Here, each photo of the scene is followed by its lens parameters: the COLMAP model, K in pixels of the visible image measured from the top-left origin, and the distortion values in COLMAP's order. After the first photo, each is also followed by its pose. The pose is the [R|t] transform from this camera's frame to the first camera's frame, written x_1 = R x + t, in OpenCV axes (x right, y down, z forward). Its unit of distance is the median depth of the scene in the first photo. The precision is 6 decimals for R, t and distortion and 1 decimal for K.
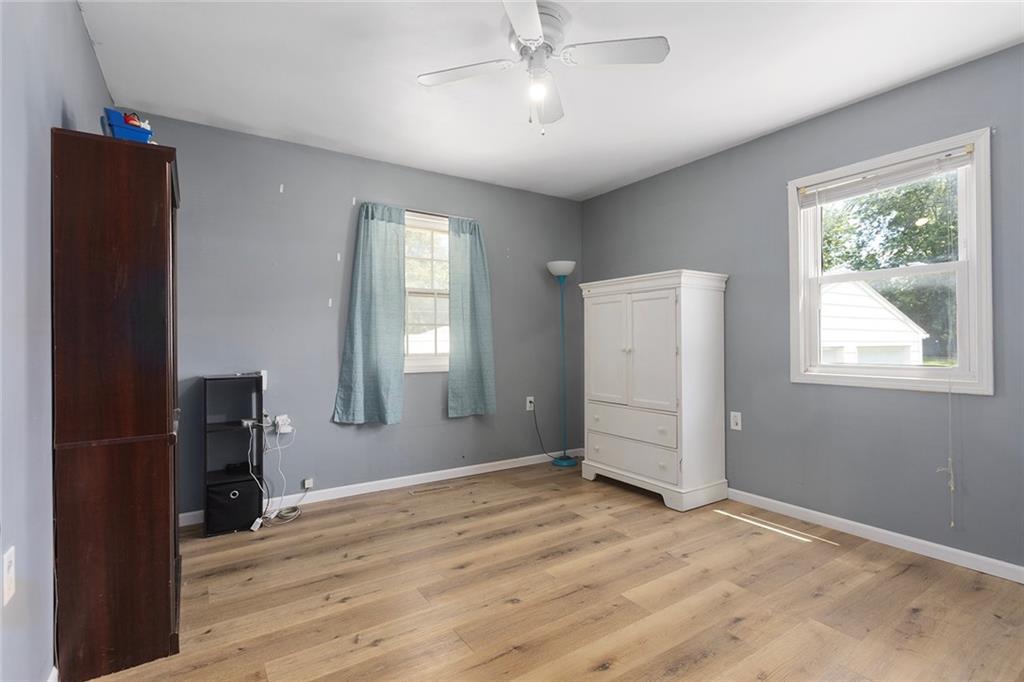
lens RADIAL K [[492.3, 0, 515.1], [0, 492.3, 339.8], [0, 0, 1]] dist [0.002431, 0.000112]
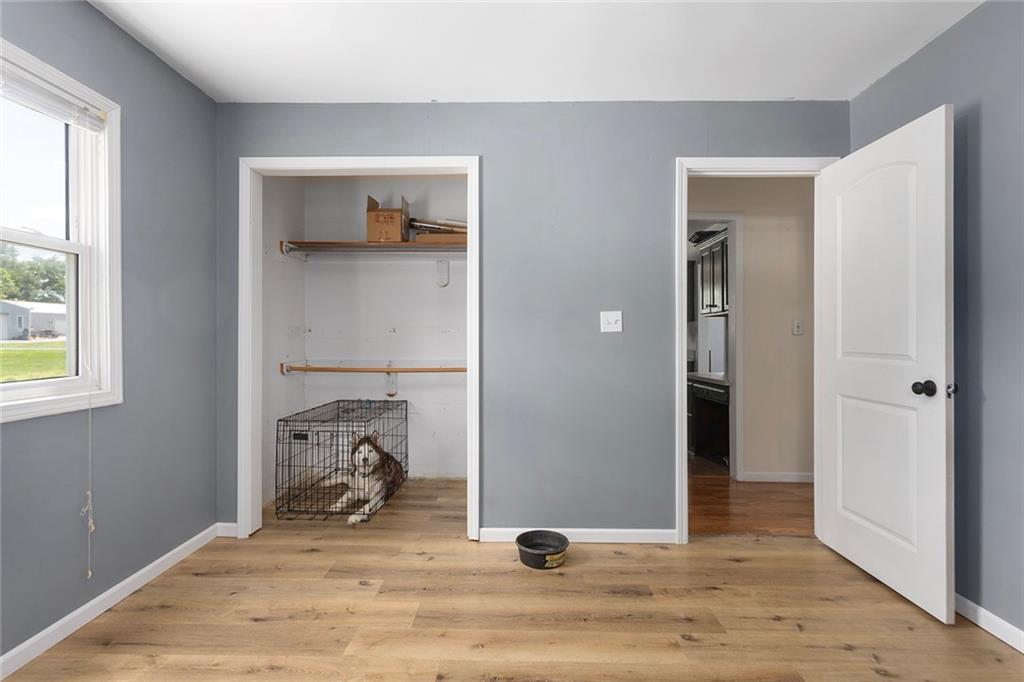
lens RADIAL K [[492.3, 0, 512.3], [0, 492.3, 341.8], [0, 0, 1]] dist [0.002431, 0.000112]
pose [[-0.828338, -0.003004, 0.560220, -0.132557], [-0.000493, 0.999989, 0.004633, -0.004175], [-0.560228, 0.003561, -0.828331, 1.369821]]
